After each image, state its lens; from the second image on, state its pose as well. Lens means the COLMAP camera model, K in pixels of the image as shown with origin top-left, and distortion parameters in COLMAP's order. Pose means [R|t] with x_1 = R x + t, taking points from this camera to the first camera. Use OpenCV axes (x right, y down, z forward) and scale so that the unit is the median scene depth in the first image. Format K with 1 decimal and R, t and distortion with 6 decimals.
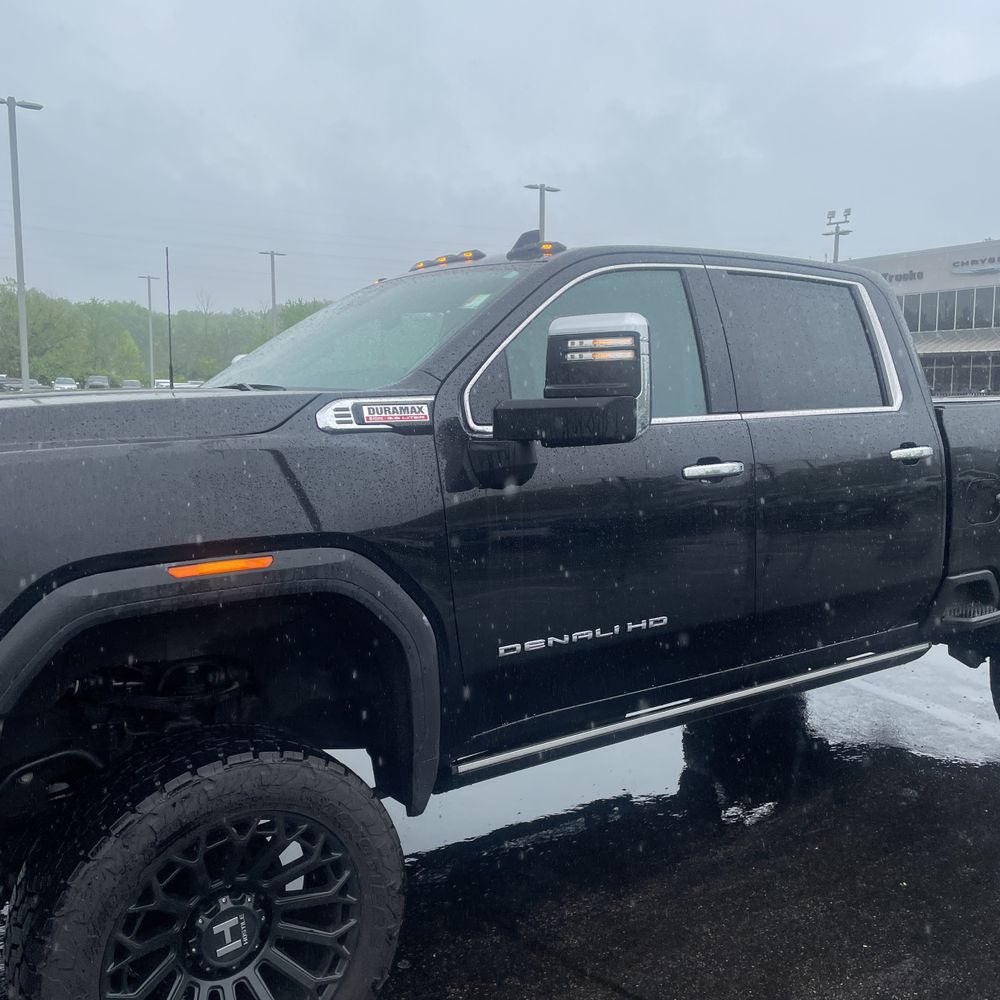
lens RADIAL K [[994.5, 0, 485.3], [0, 994.5, 497.1], [0, 0, 1]] dist [0.099941, -0.120941]
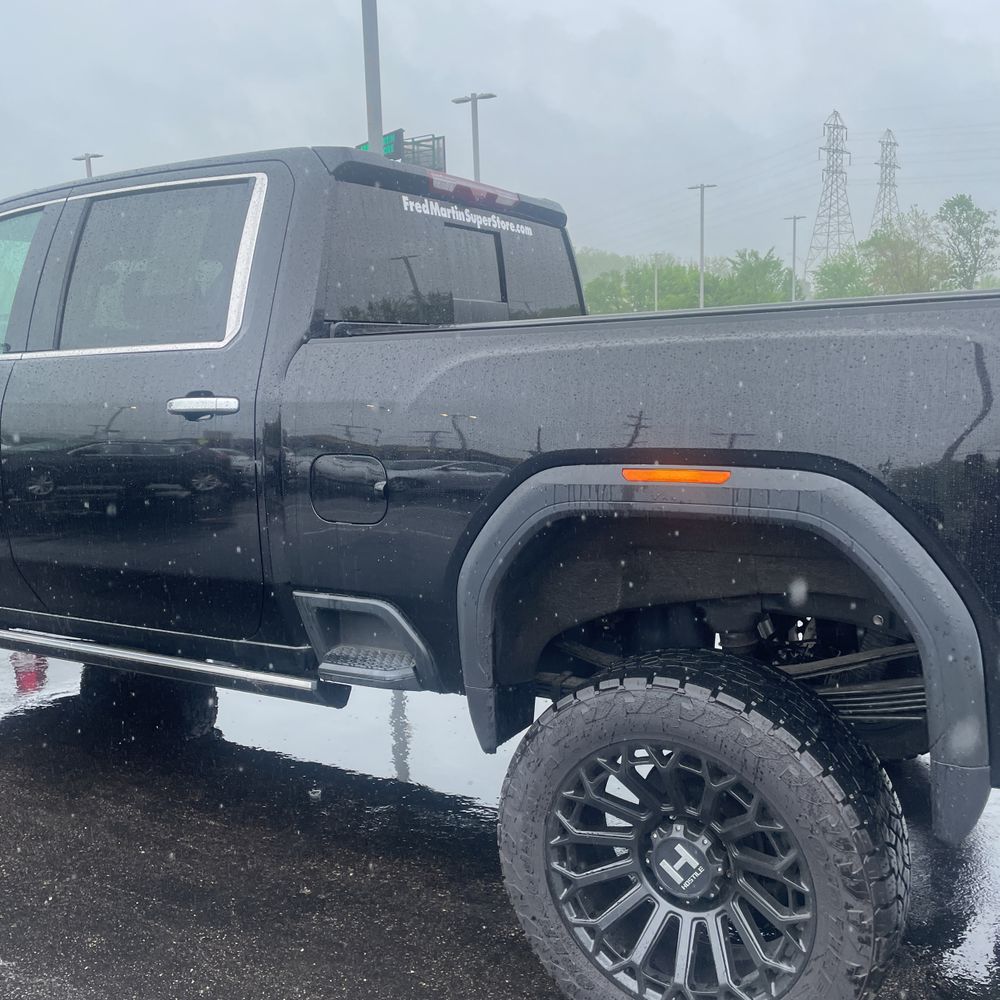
lens RADIAL K [[994.5, 0, 485.3], [0, 994.5, 497.1], [0, 0, 1]] dist [0.099941, -0.120941]
pose [[0.419282, 0.122919, -0.899496, 1.840958], [-0.066371, 0.992291, 0.104662, -0.104424], [0.905427, 0.015817, 0.424208, 1.366539]]
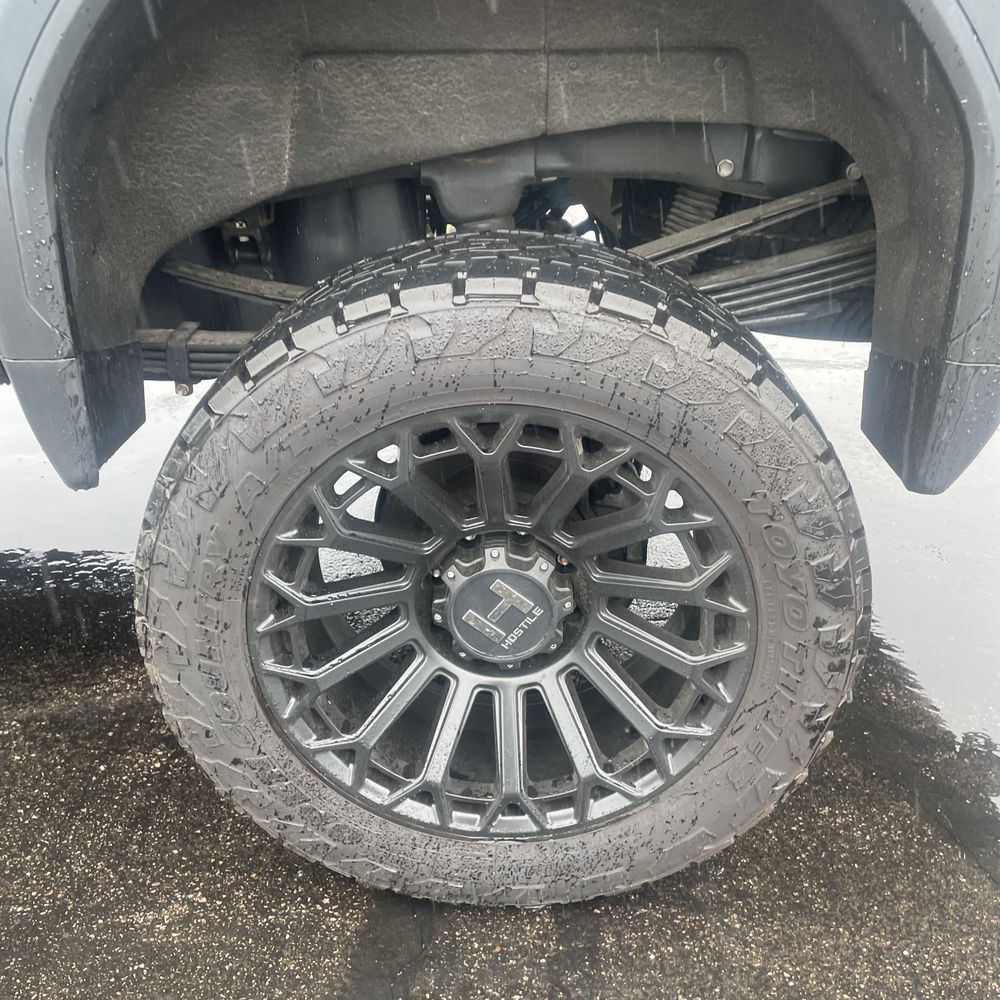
lens RADIAL K [[993.5, 0, 501.1], [0, 993.5, 494.4], [0, 0, 1]] dist [0.112349, -0.157367]
pose [[0.818089, 0.268444, -0.508595, 1.383276], [-0.077865, 0.927932, 0.364527, 0.063877], [0.569796, -0.258614, 0.780033, 1.531263]]
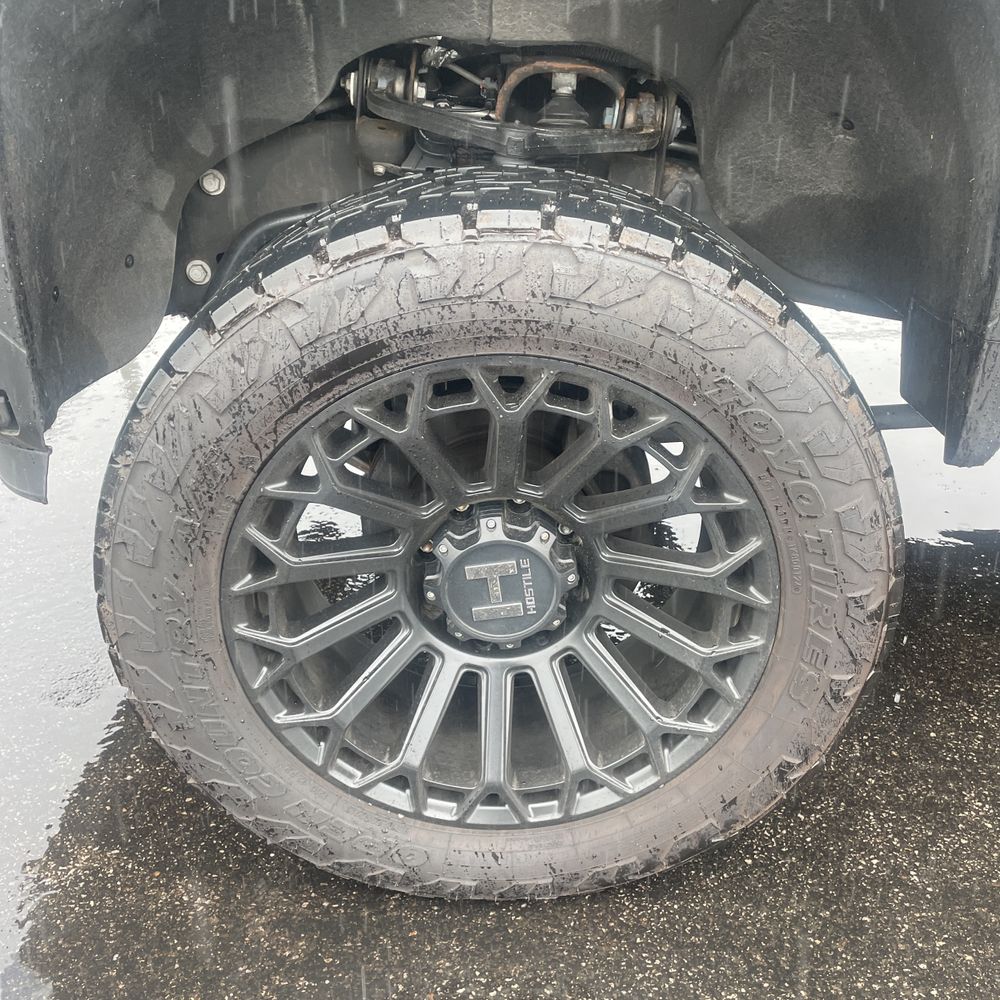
lens RADIAL K [[1006.5, 0, 500.0], [0, 1006.5, 500.0], [0, 0, 1]] dist [0.048220, -0.020323]
pose [[0.821837, 0.257087, -0.508419, -0.009351], [-0.052342, 0.922695, 0.381961, 0.192727], [0.567313, -0.287298, 0.771762, 0.601354]]
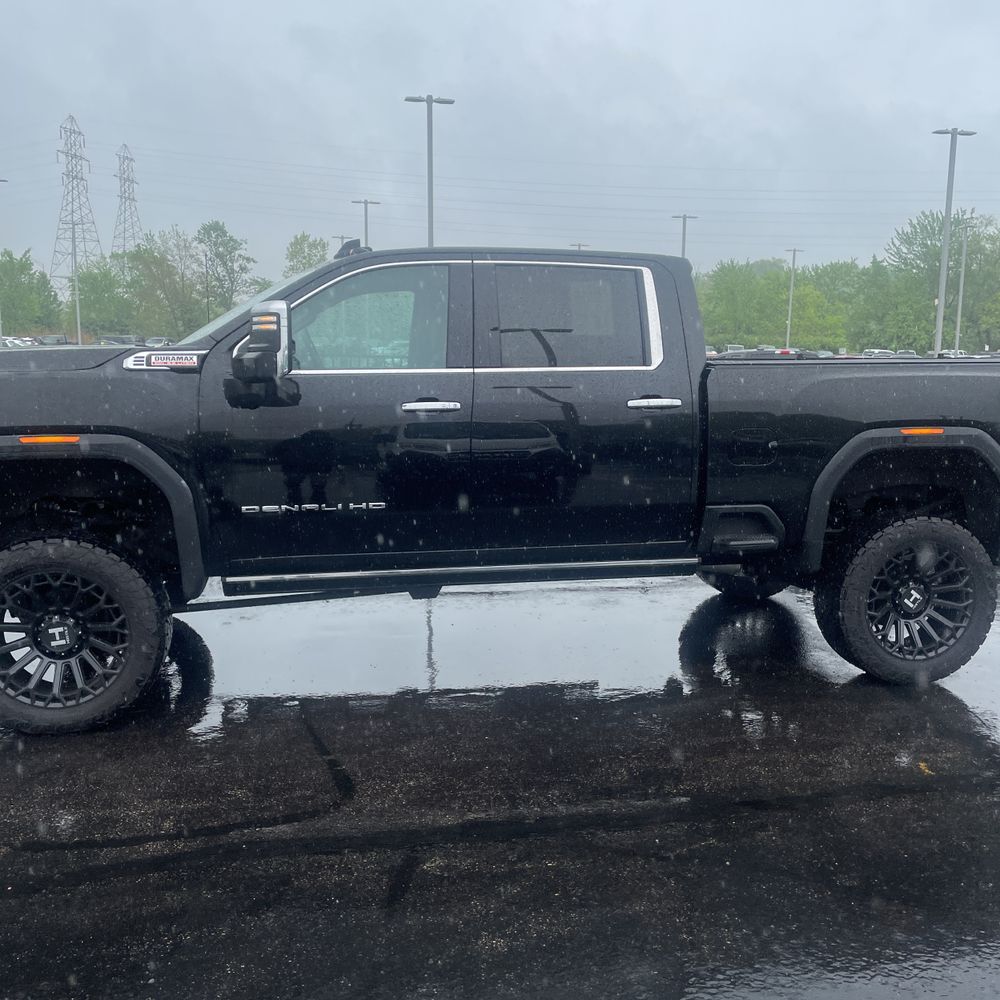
lens RADIAL K [[993.5, 0, 501.1], [0, 993.5, 494.4], [0, 0, 1]] dist [0.112349, -0.157367]
pose [[0.912399, 0.067924, -0.403627, 1.190010], [-0.053389, 0.997459, 0.047171, 0.034767], [0.405805, -0.021490, 0.913707, -0.363611]]
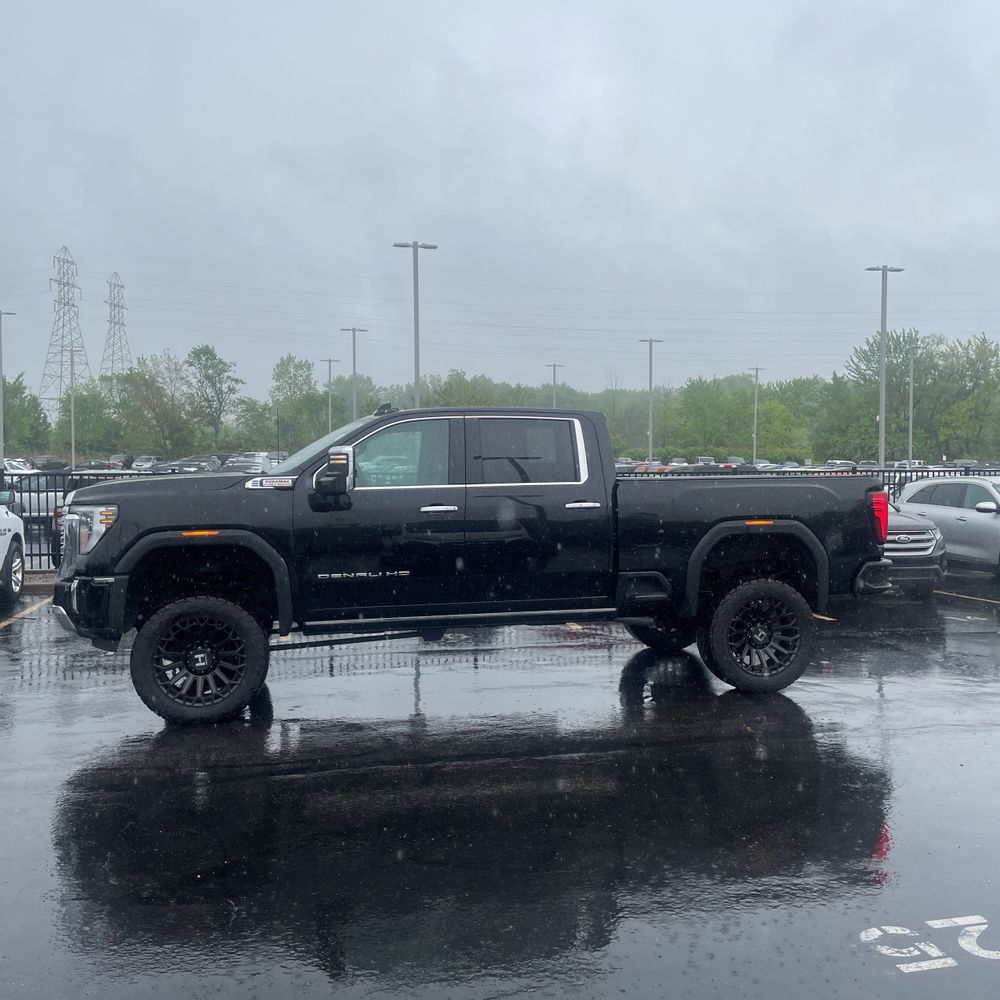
lens RADIAL K [[982.1, 0, 503.9], [0, 982.1, 497.8], [0, 0, 1]] dist [0.122266, -0.185916]
pose [[0.921509, 0.012660, -0.388151, 1.599708], [-0.039948, 0.997257, -0.062314, 0.104509], [0.386297, 0.072929, 0.919487, -1.287921]]
